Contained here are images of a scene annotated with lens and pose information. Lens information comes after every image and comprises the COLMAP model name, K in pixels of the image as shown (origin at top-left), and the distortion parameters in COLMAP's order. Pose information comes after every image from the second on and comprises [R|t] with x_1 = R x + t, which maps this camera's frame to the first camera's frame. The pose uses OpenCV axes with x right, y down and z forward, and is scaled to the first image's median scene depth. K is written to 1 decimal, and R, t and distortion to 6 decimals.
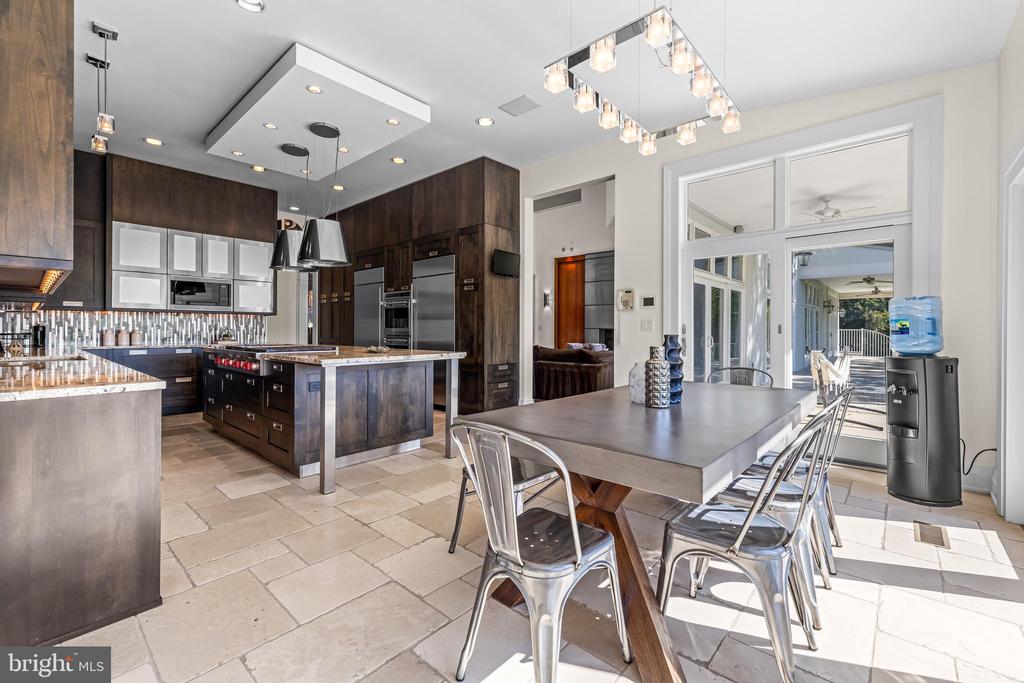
lens RADIAL K [[432.2, 0, 517.0], [0, 432.2, 328.1], [0, 0, 1]] dist [-0.002013, 0.001134]
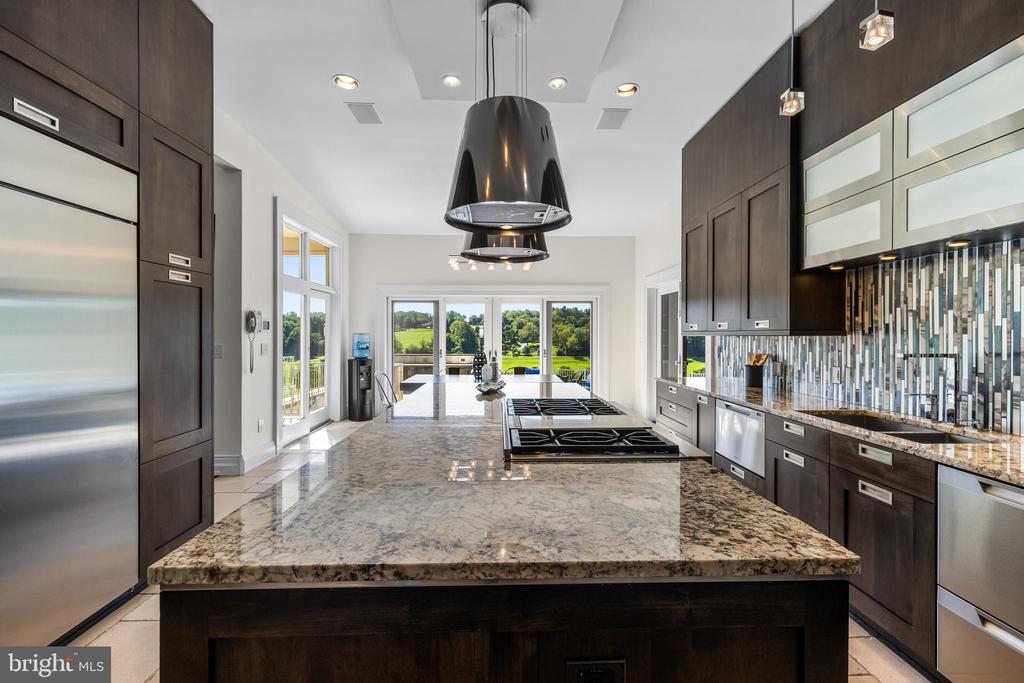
lens RADIAL K [[432.2, 0, 514.9], [0, 432.2, 337.5], [0, 0, 1]] dist [-0.002013, 0.001134]
pose [[-0.690199, -0.009177, 0.723561, -0.623947], [-0.006518, 0.999958, 0.006464, -0.034170], [-0.723590, -0.000255, -0.690230, 0.994639]]
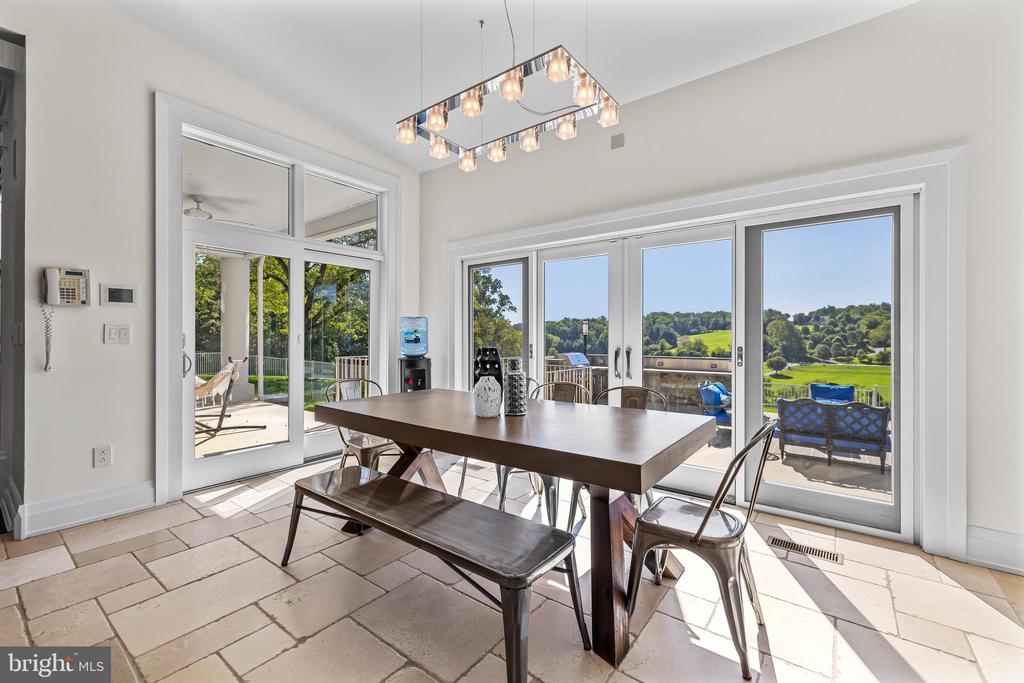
lens RADIAL K [[432.2, 0, 510.4], [0, 432.2, 335.8], [0, 0, 1]] dist [-0.002013, 0.001134]
pose [[-0.073246, -0.002046, 0.997312, -0.271383], [-0.004858, 0.999987, 0.001695, -0.006047], [-0.997302, -0.004721, -0.073255, 0.387555]]
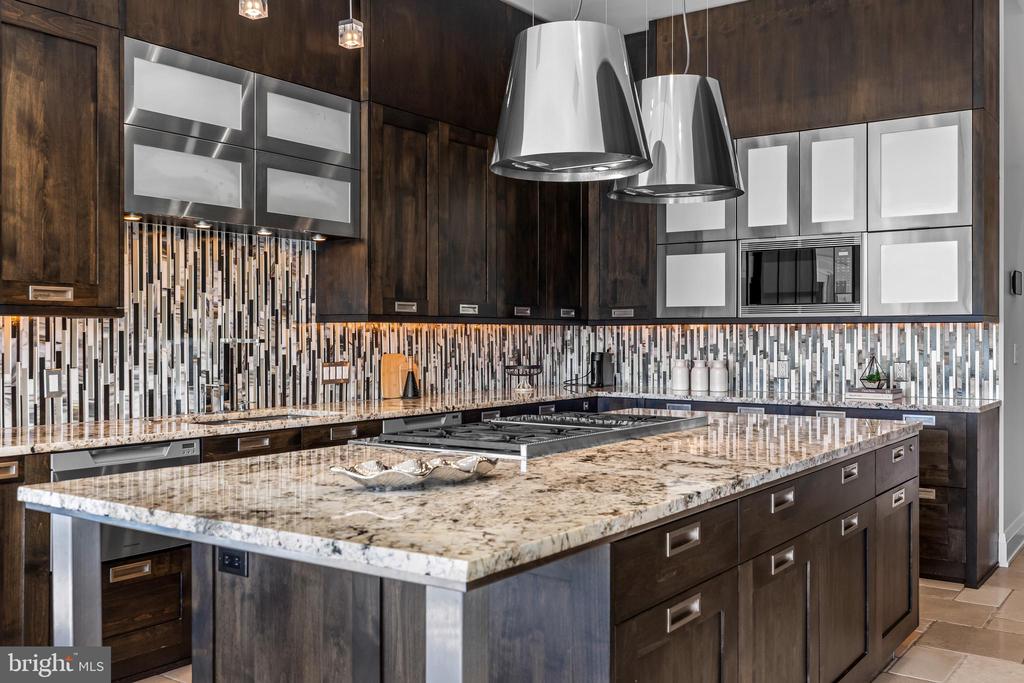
lens RADIAL K [[964.2, 0, 511.7], [0, 964.2, 339.8], [0, 0, 1]] dist [0.008078, 0.000000]
pose [[0.109576, 0.000519, -0.993978, 0.167315], [0.001764, 0.999998, 0.000716, -0.020328], [0.993977, -0.001831, 0.109575, 0.635385]]
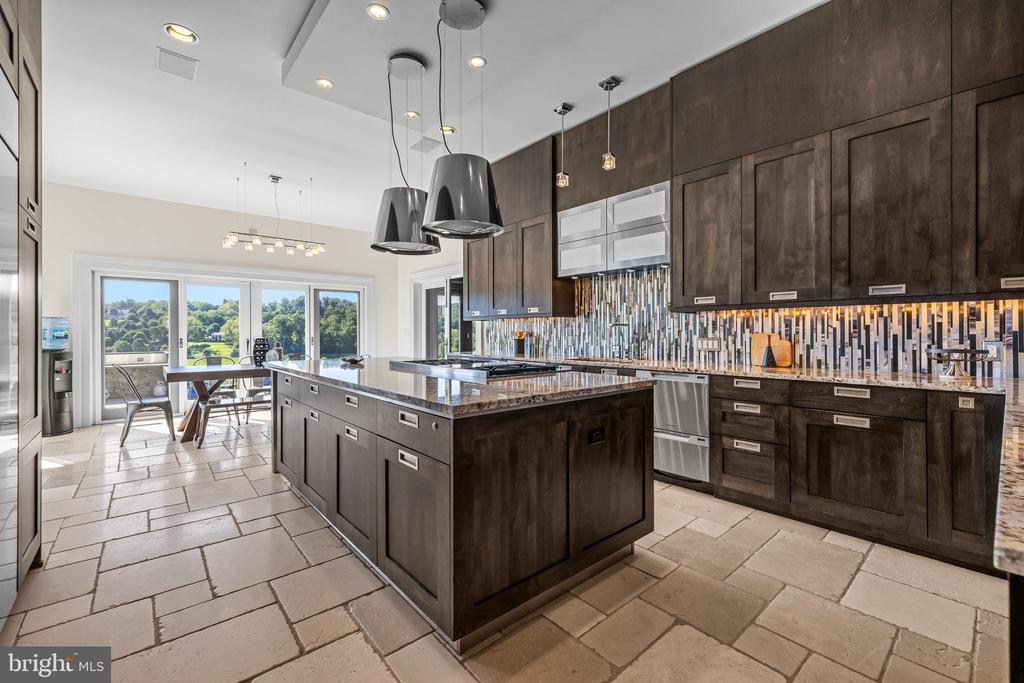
lens RADIAL K [[432.2, 0, 516.4], [0, 432.2, 332.9], [0, 0, 1]] dist [-0.002013, 0.001134]
pose [[-0.992244, -0.001571, 0.124298, -0.522560], [-0.001544, 0.999999, 0.000318, -0.006347], [-0.124299, 0.000124, -0.992245, 1.229363]]
